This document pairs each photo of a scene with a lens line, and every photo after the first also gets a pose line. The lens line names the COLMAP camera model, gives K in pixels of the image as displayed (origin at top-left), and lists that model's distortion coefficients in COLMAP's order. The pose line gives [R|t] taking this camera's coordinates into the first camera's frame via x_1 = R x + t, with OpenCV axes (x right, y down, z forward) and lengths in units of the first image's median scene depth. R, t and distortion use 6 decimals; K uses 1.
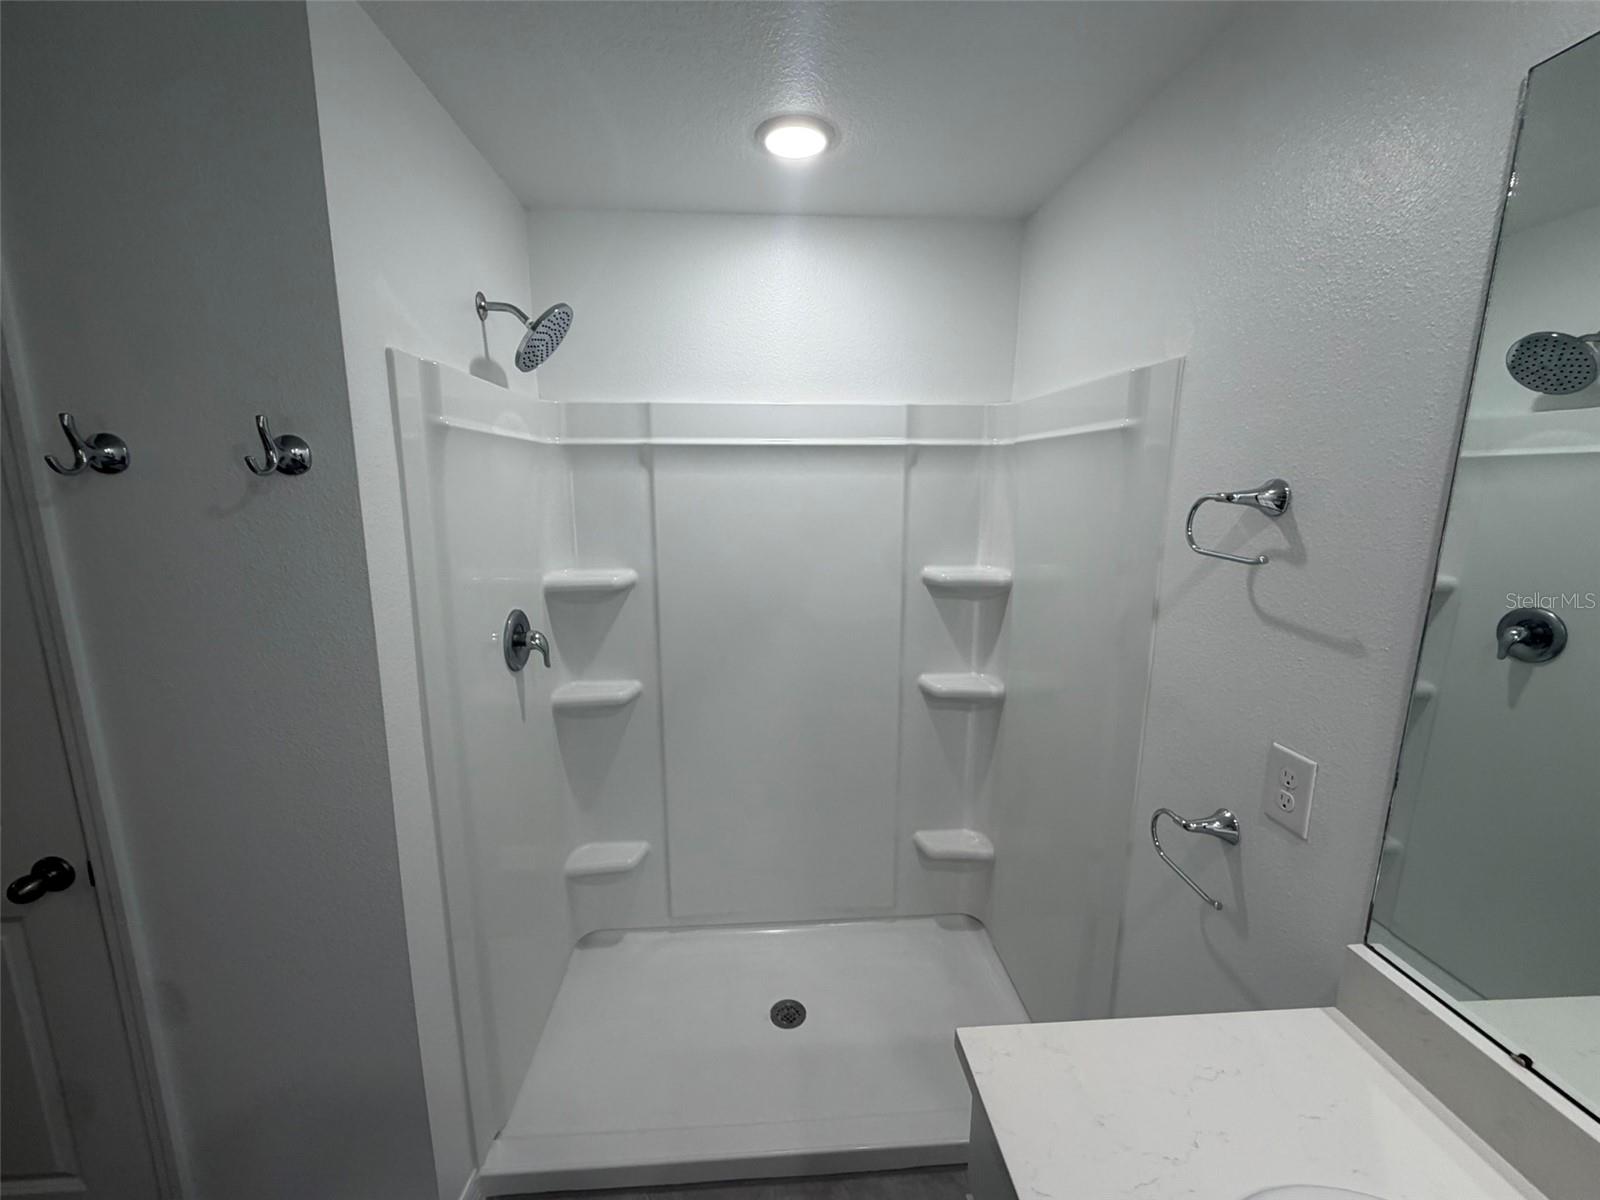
lens RADIAL K [[641.3, 0, 795.7], [0, 641.3, 598.0], [0, 0, 1]] dist [-0.000527, -0.000048]
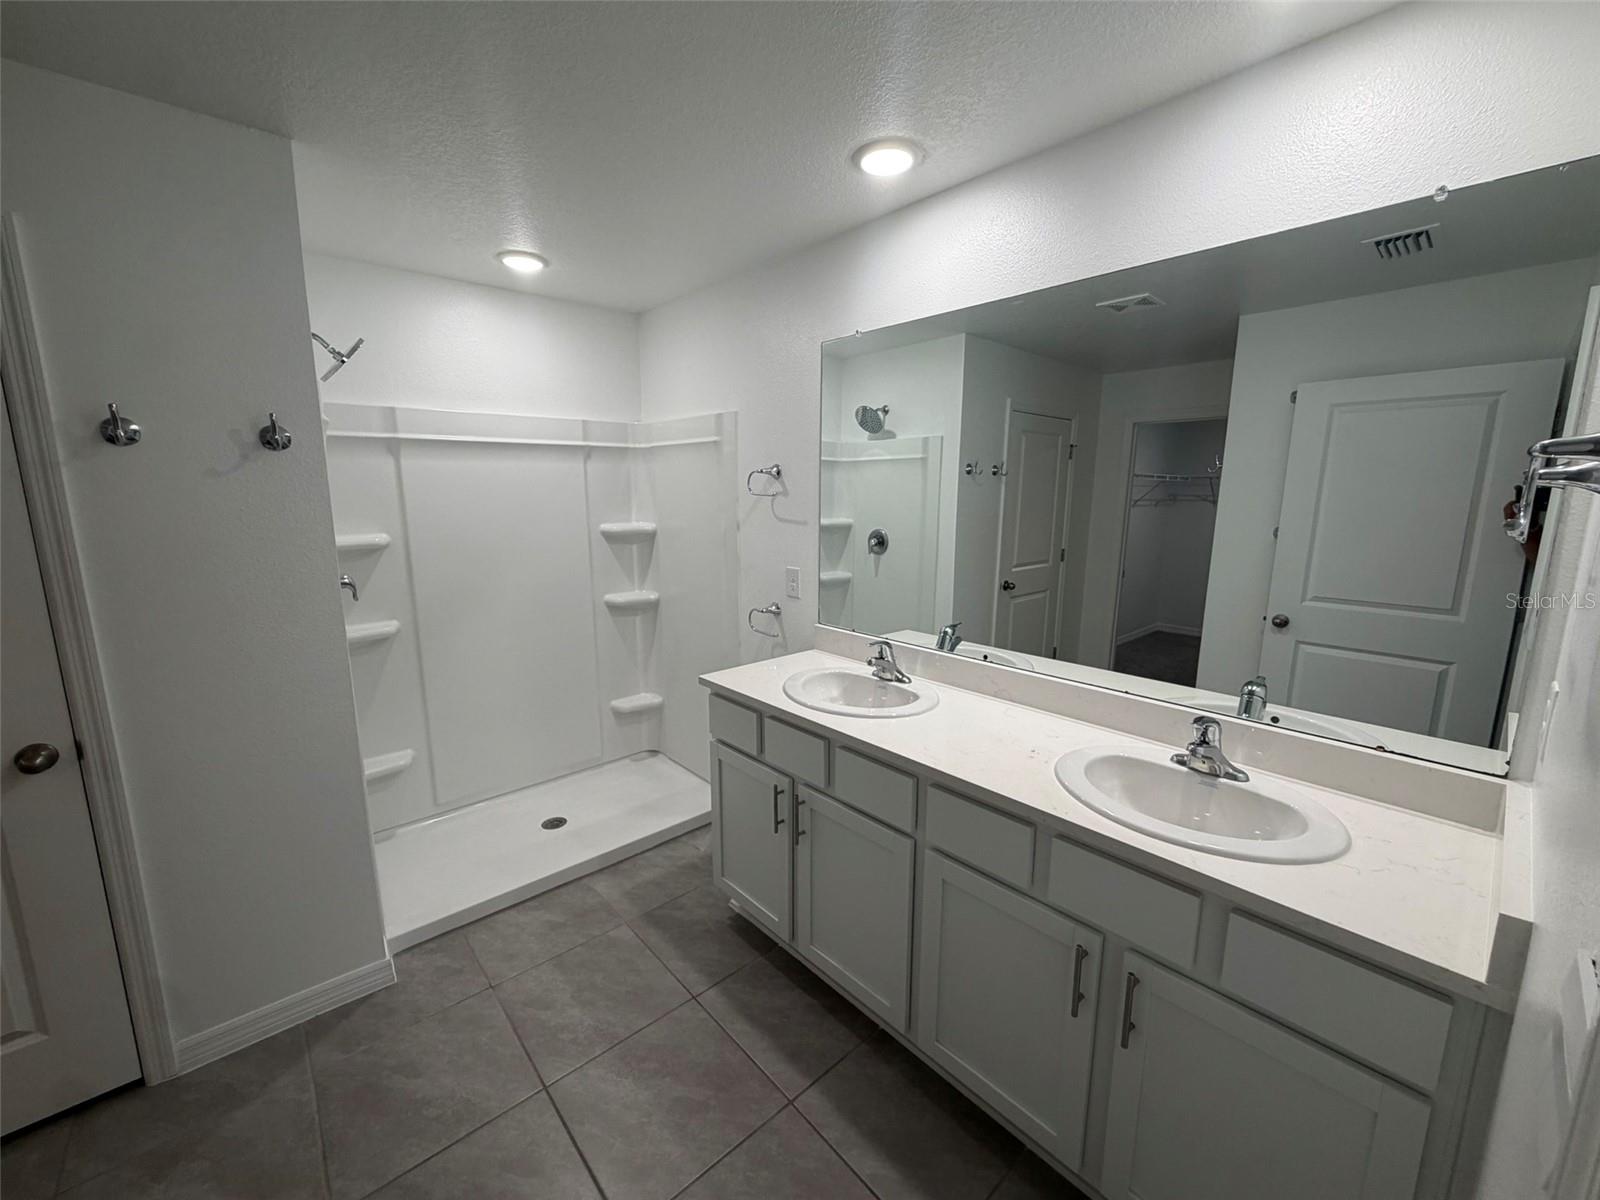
lens RADIAL K [[641.3, 0, 798.6], [0, 641.3, 599.8], [0, 0, 1]] dist [-0.000527, -0.000048]
pose [[0.787541, -0.109306, 0.606491, -0.408704], [0.111930, 0.993146, 0.033648, 0.142917], [-0.606012, 0.041385, 0.794378, -0.550426]]
